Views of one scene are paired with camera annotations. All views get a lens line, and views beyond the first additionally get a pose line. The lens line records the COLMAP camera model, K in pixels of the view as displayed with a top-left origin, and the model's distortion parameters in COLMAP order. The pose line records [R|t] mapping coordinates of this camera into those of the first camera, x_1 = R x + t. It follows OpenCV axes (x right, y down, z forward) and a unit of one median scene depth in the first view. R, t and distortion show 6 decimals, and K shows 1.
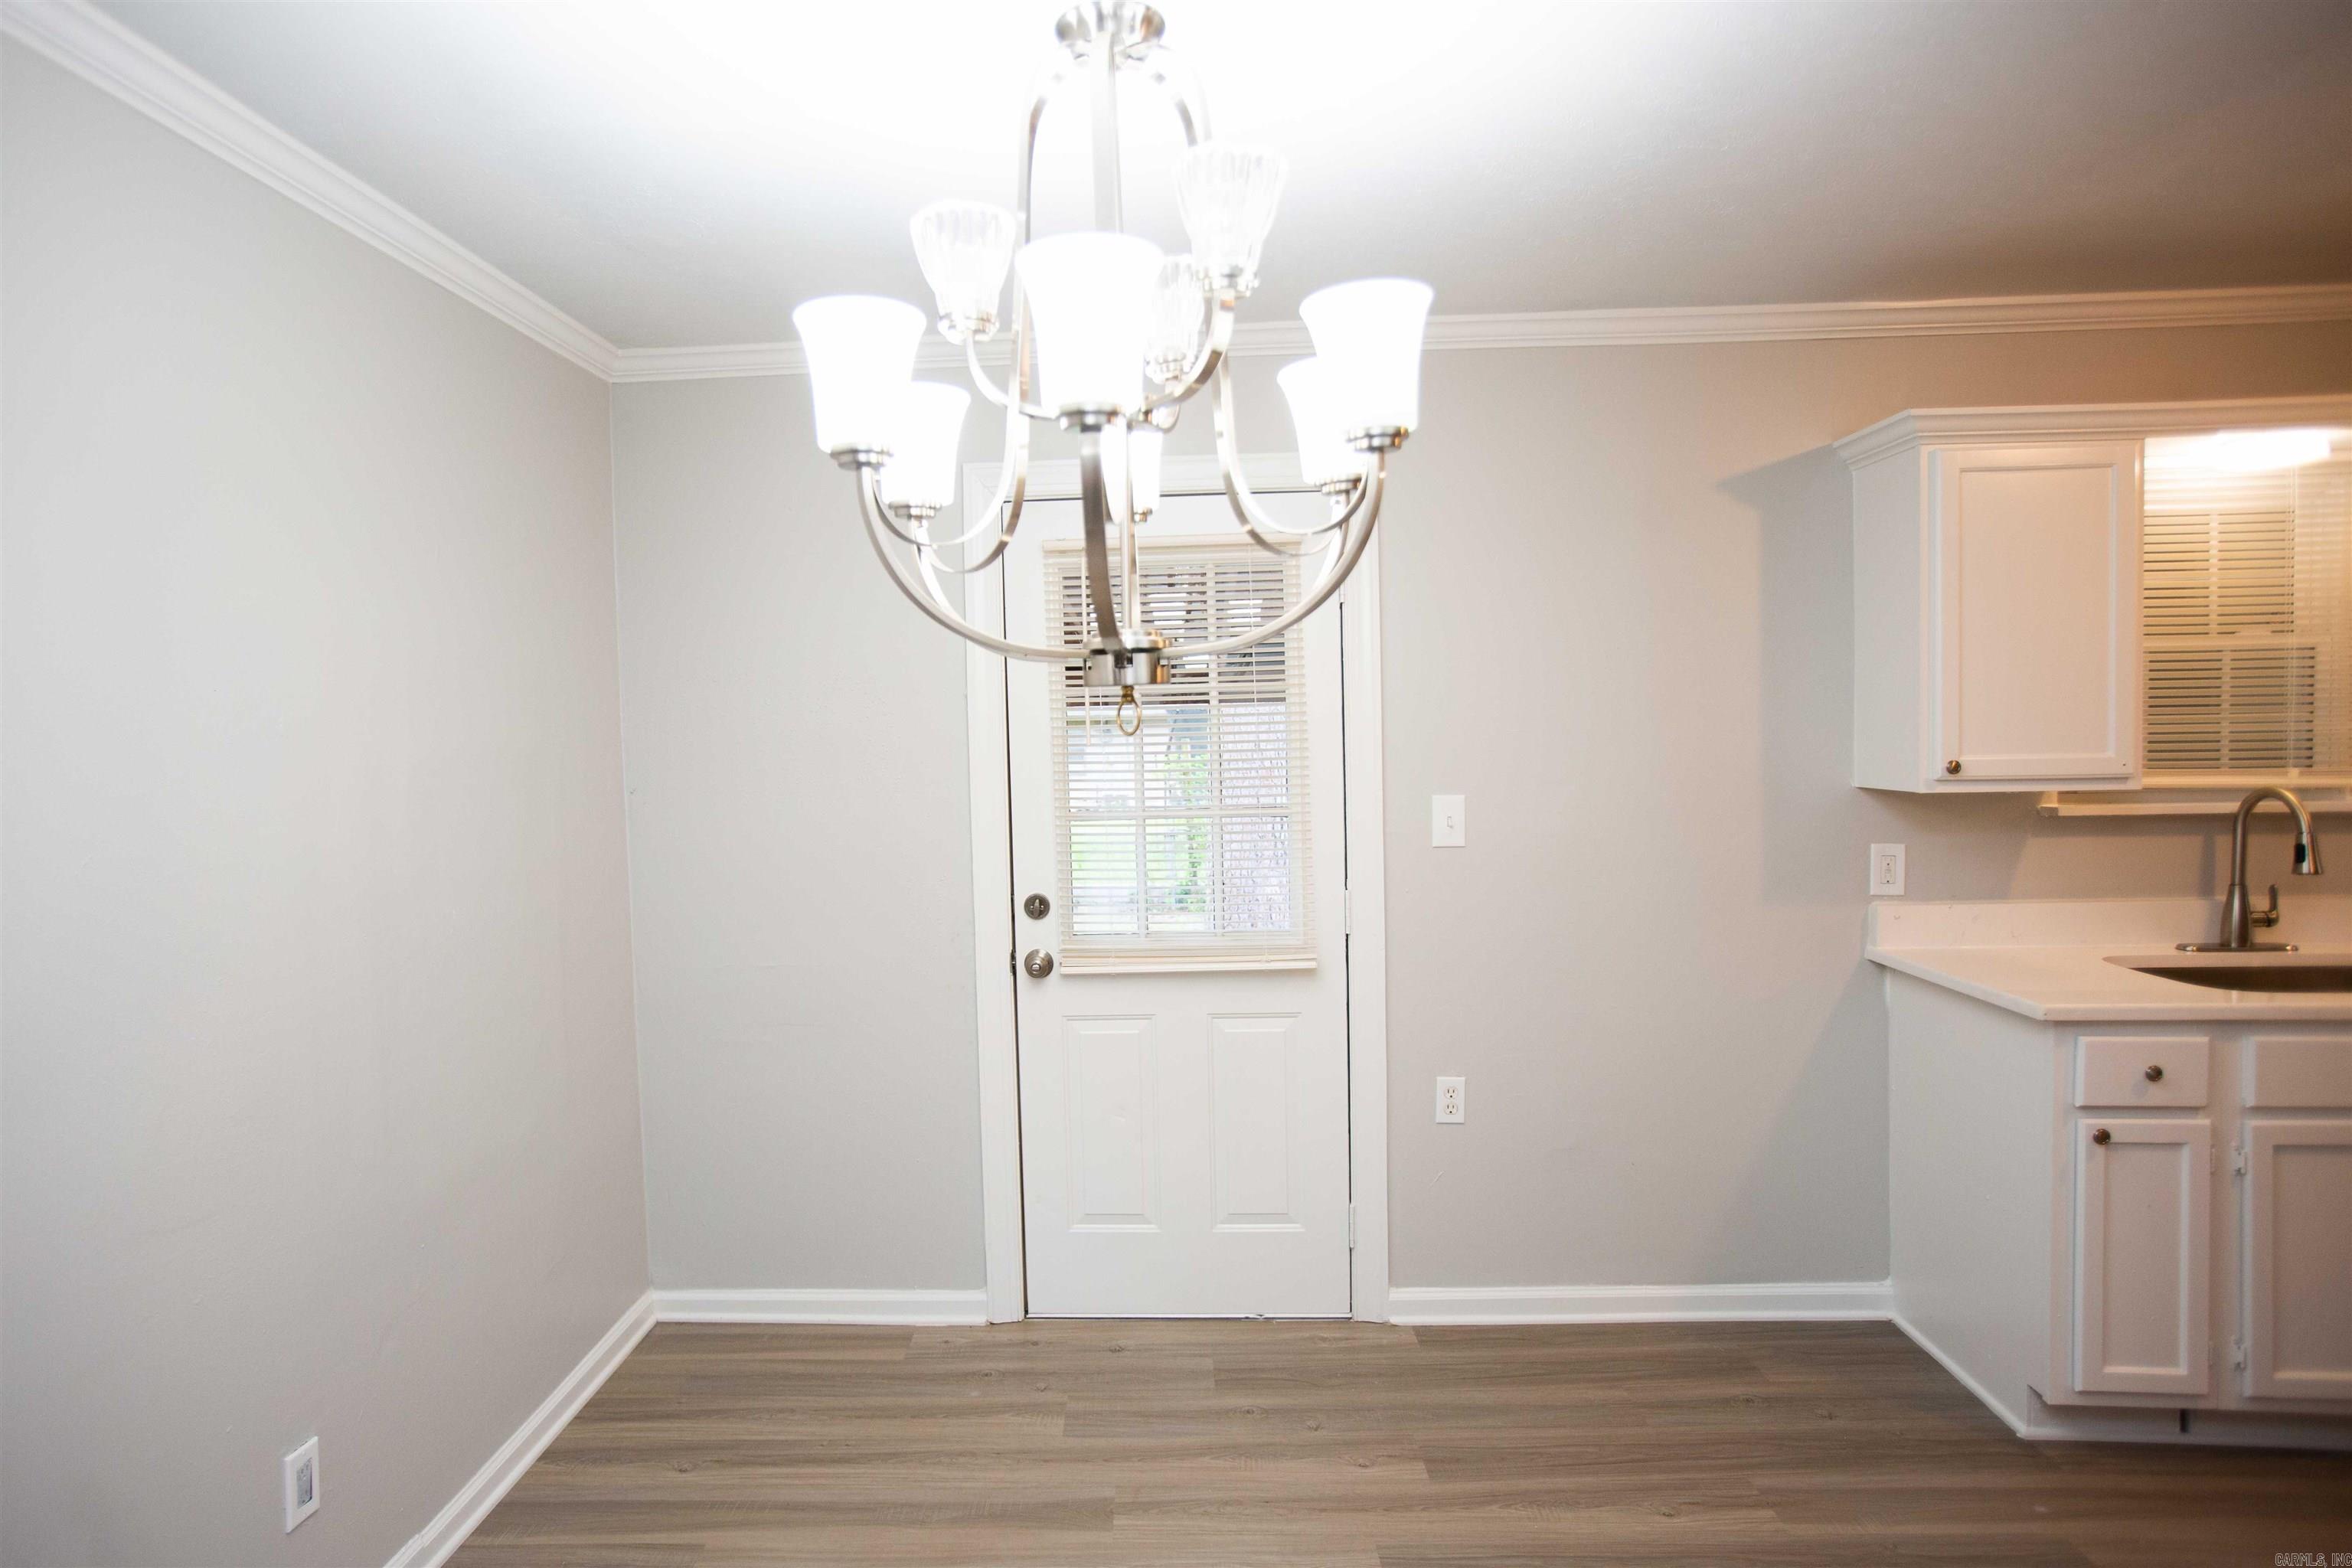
lens RADIAL K [[1291.2, 0, 1136.5], [0, 1291.2, 785.8], [0, 0, 1]] dist [-0.069198, 0.050069]
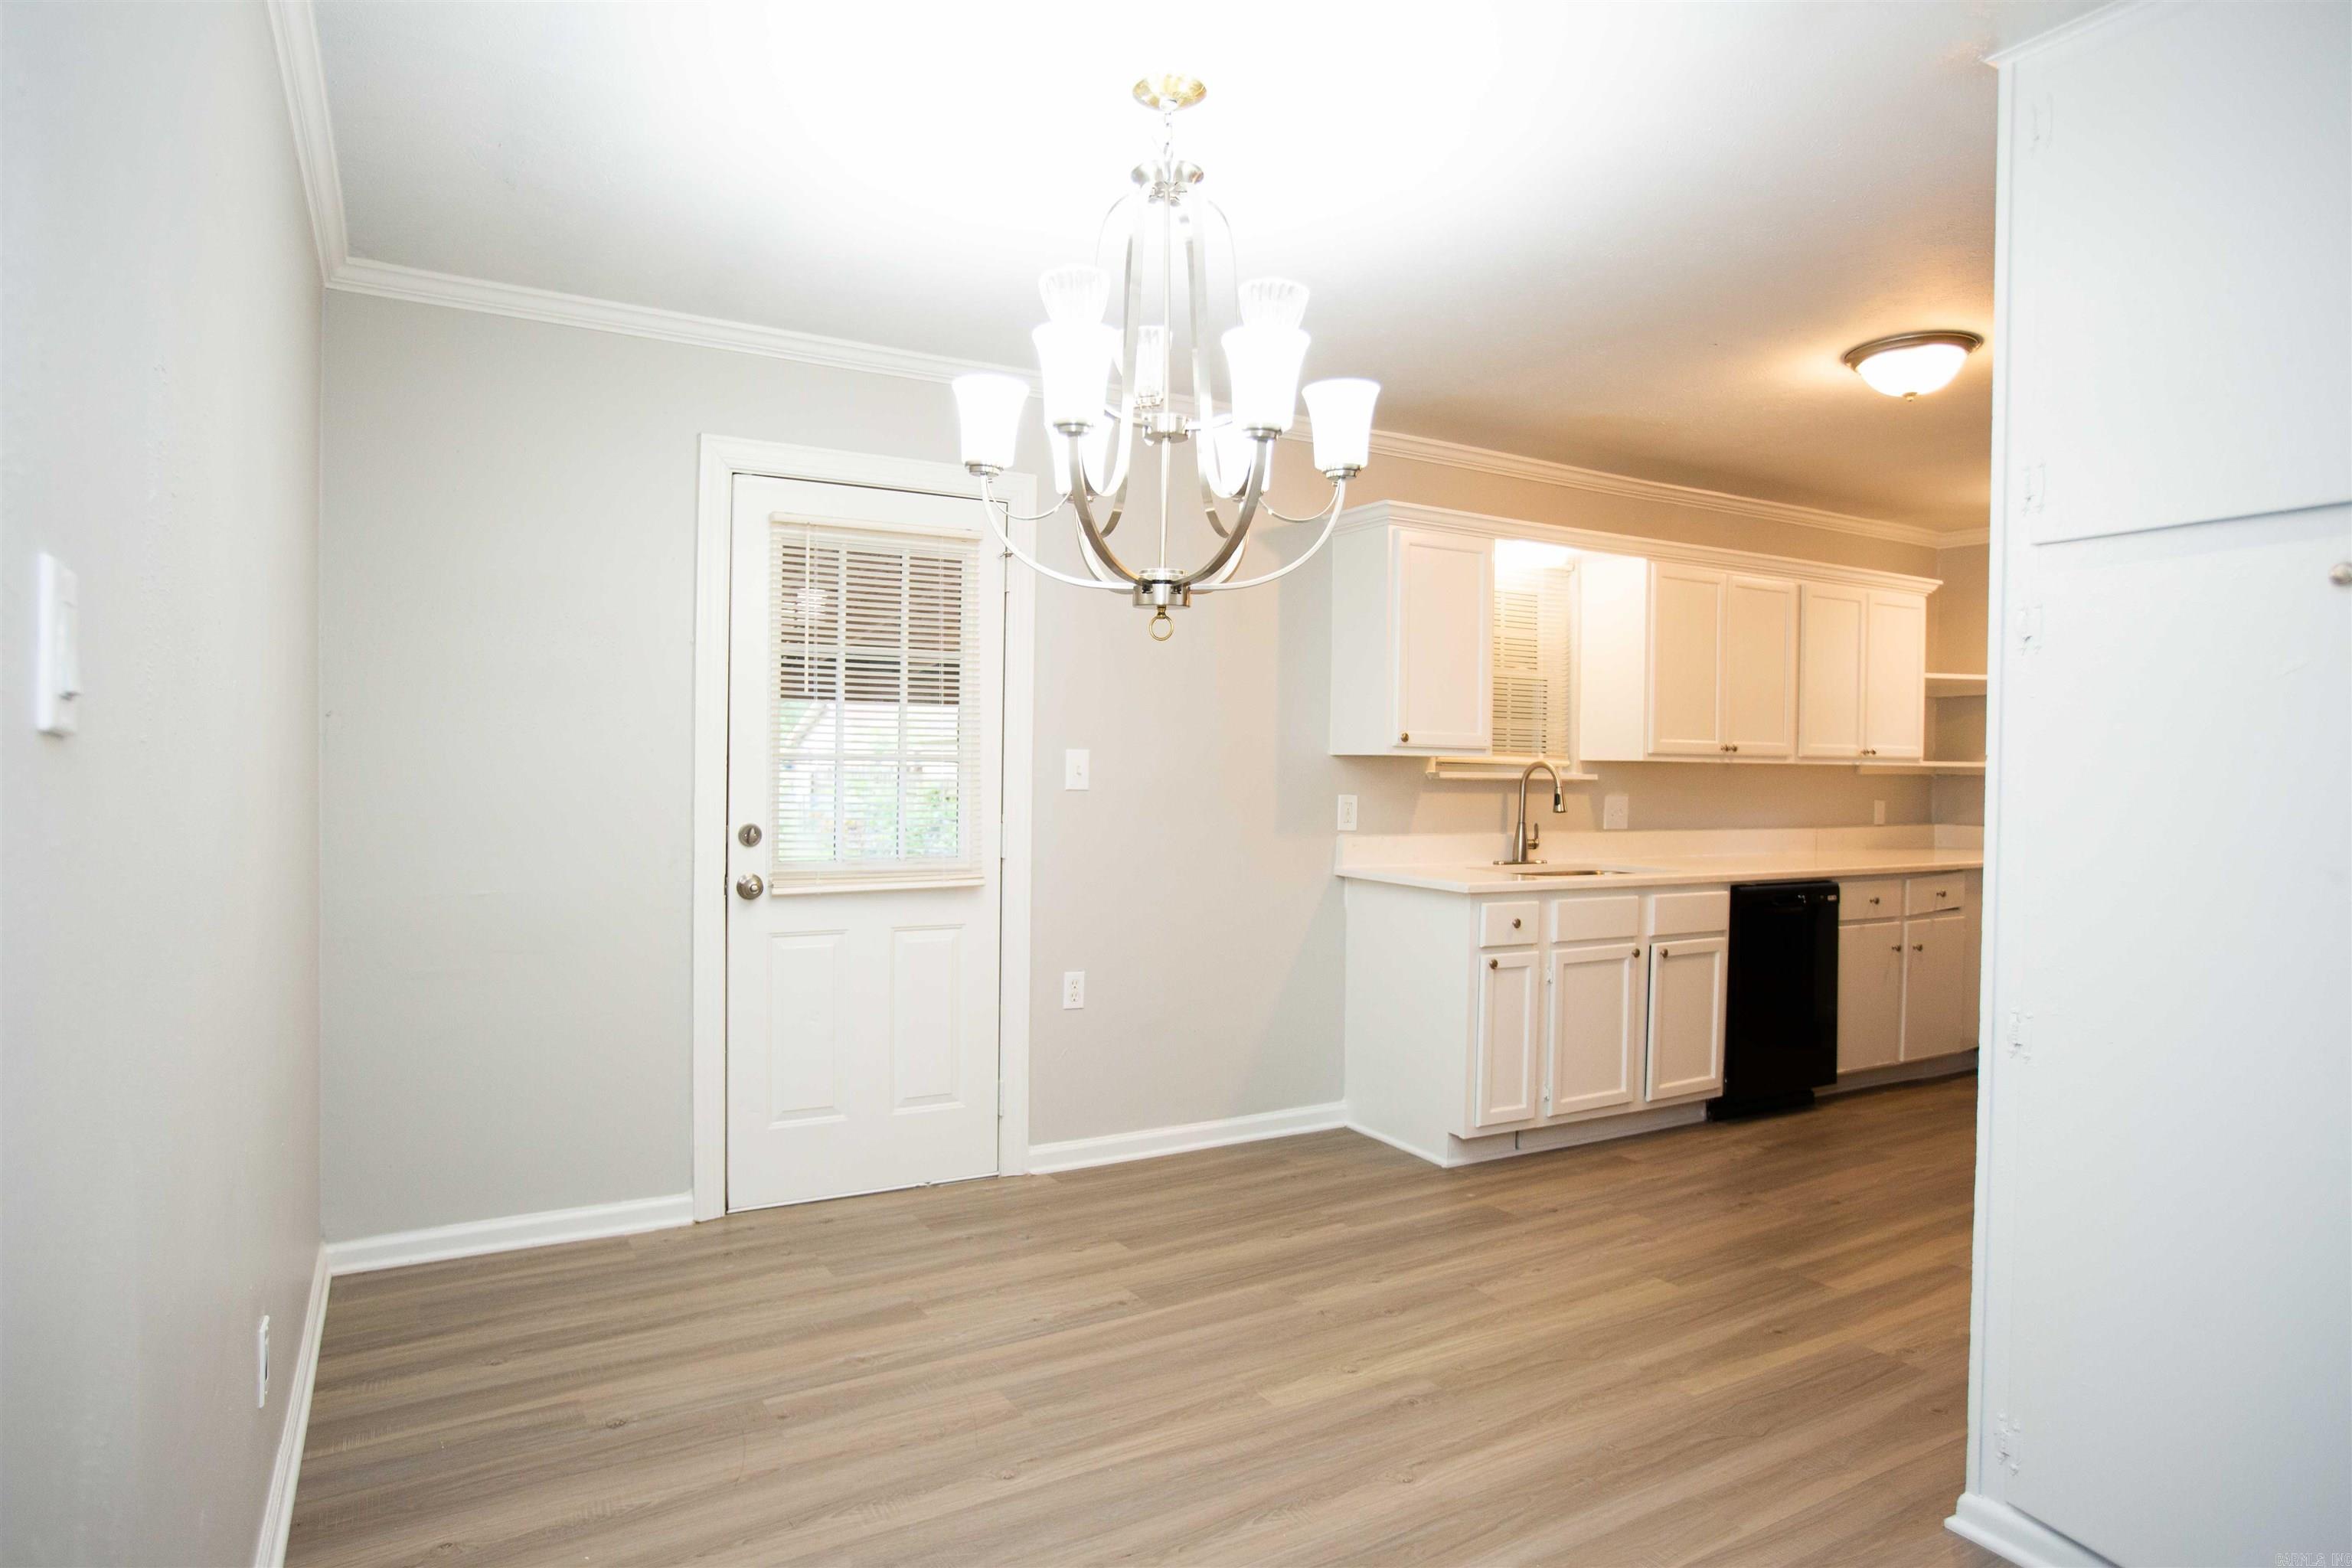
lens RADIAL K [[1291.2, 0, 1136.5], [0, 1291.2, 785.8], [0, 0, 1]] dist [-0.069198, 0.050069]
pose [[0.849845, 0.025138, 0.526433, -0.408206], [-0.011776, 0.999518, -0.028718, 0.084520], [-0.526901, 0.018207, 0.849731, -0.131602]]
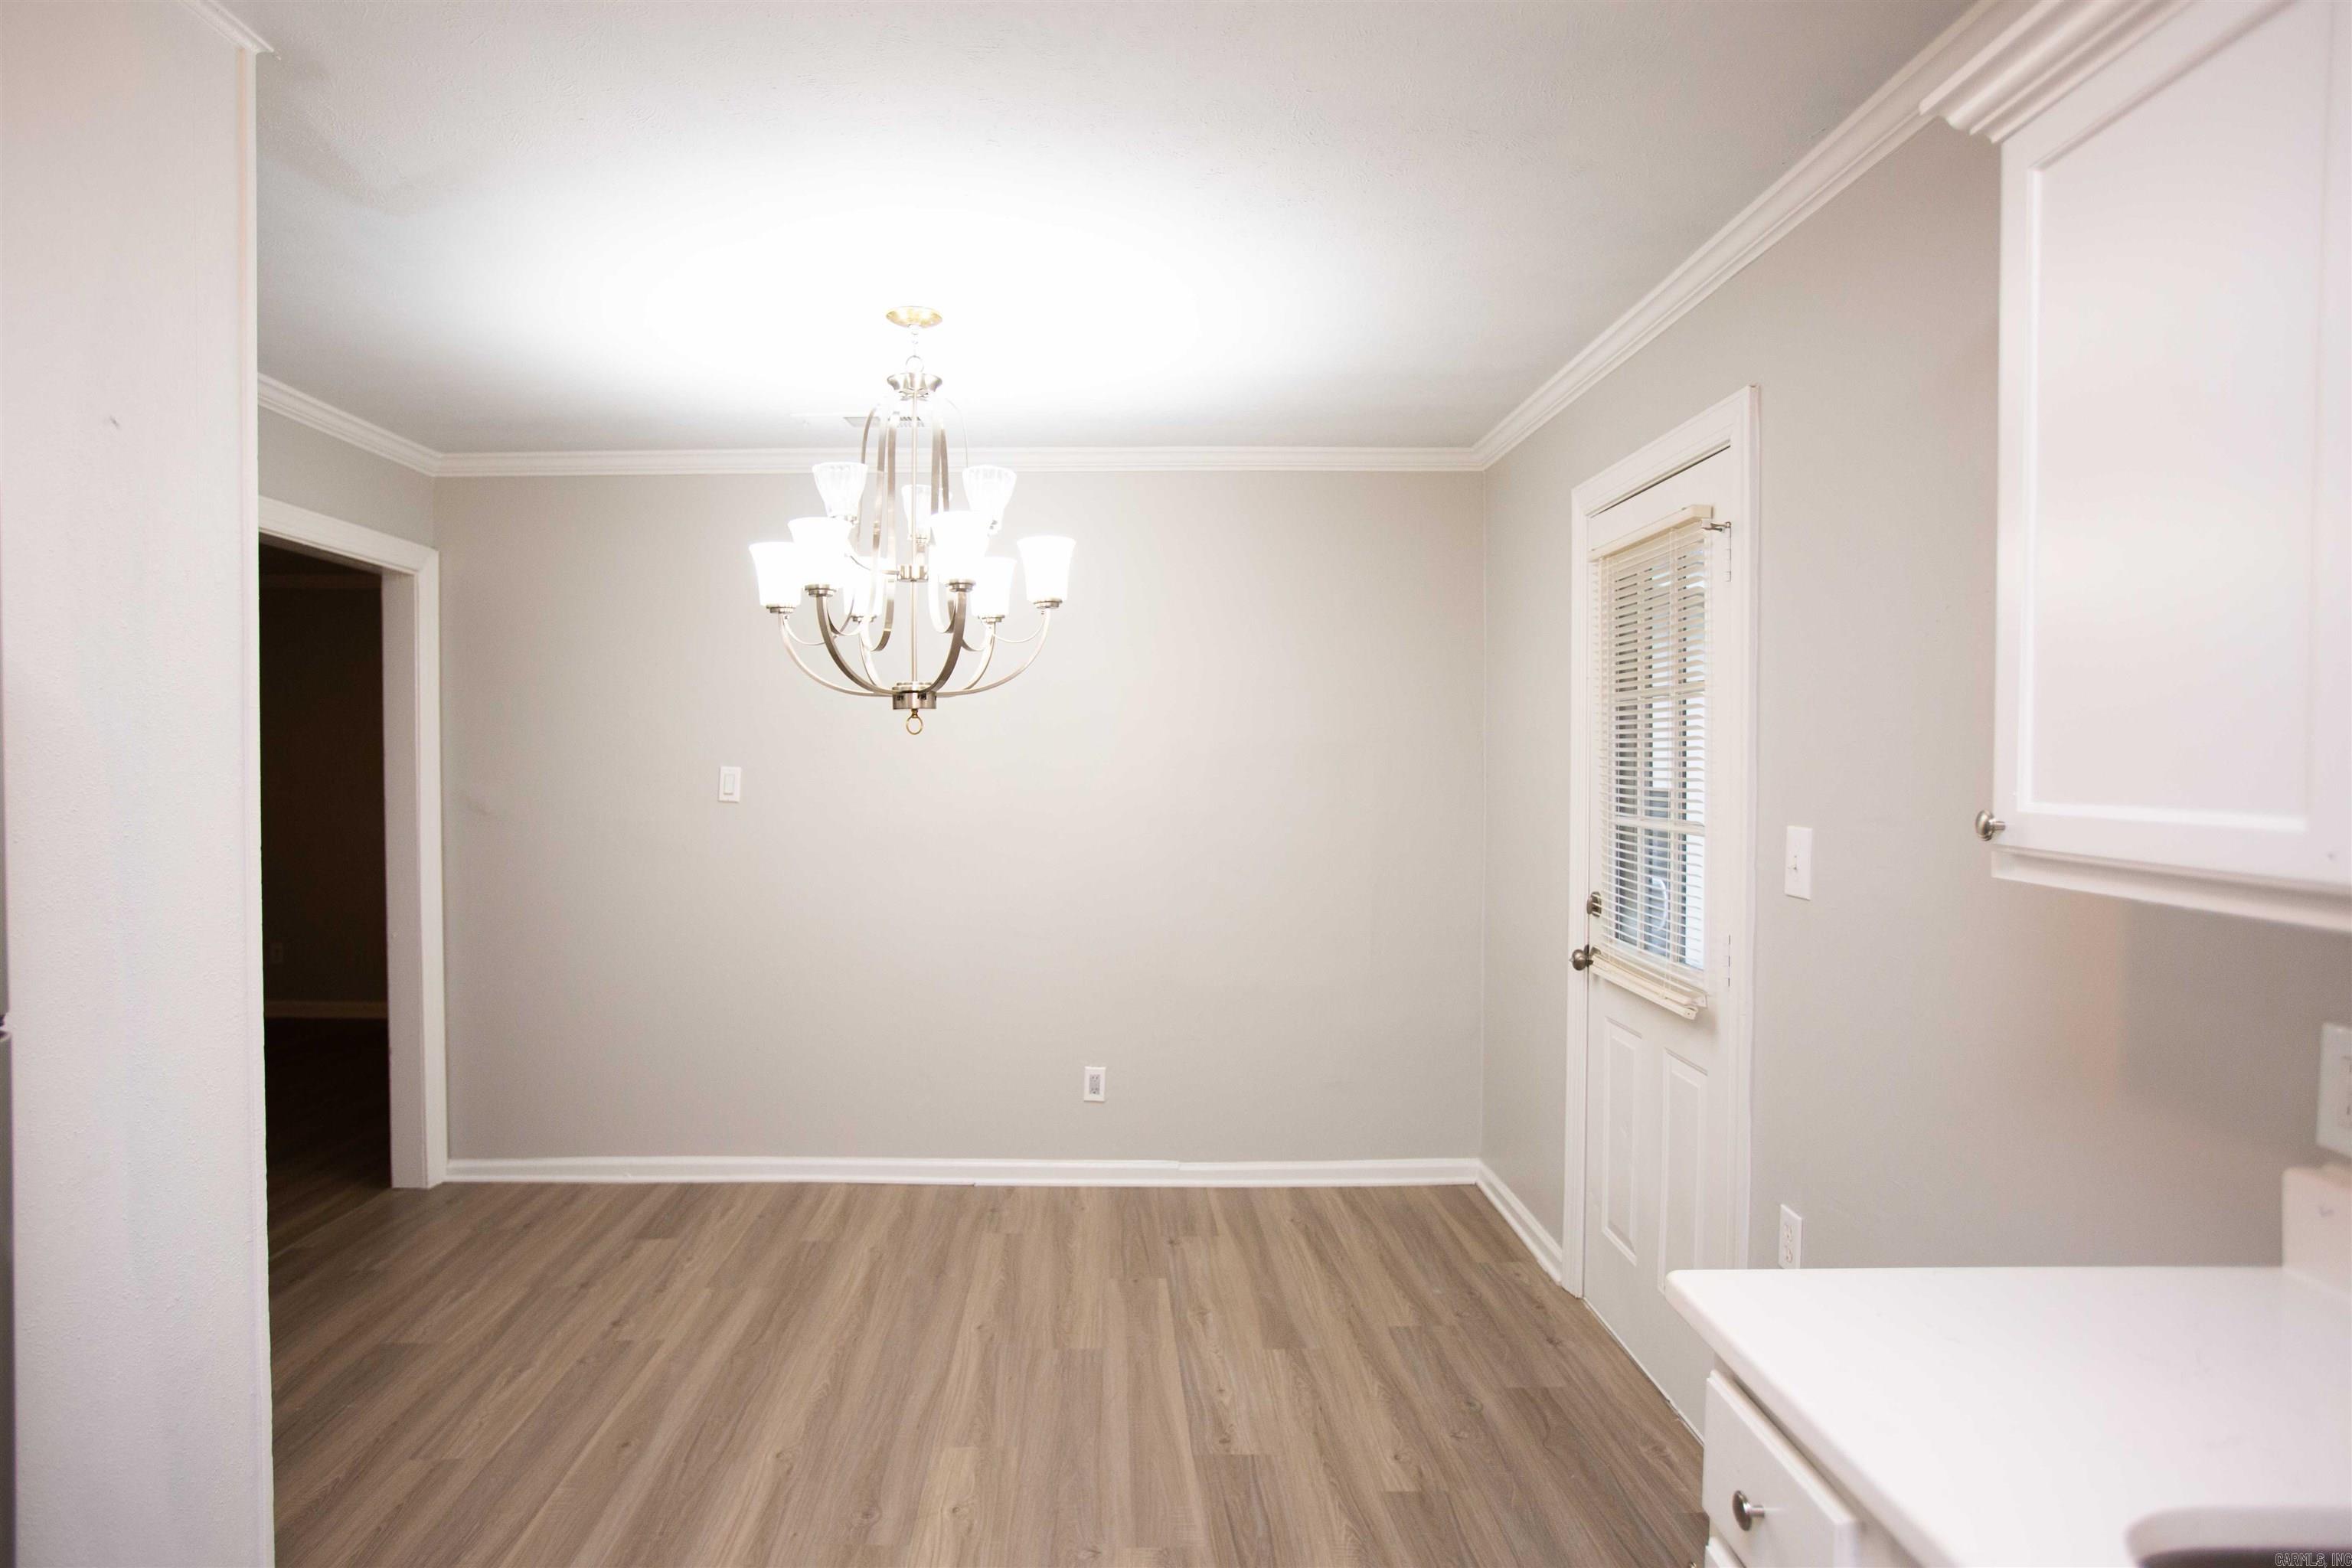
lens RADIAL K [[1323.3, 0, 1117.1], [0, 1323.3, 784.6], [0, 0, 1]] dist [-0.046528, 0.000262]
pose [[0.035684, 0.045756, -0.998315, 1.030573], [-0.041326, 0.998164, 0.044271, -0.035074], [0.998508, 0.039677, 0.037509, 0.619112]]
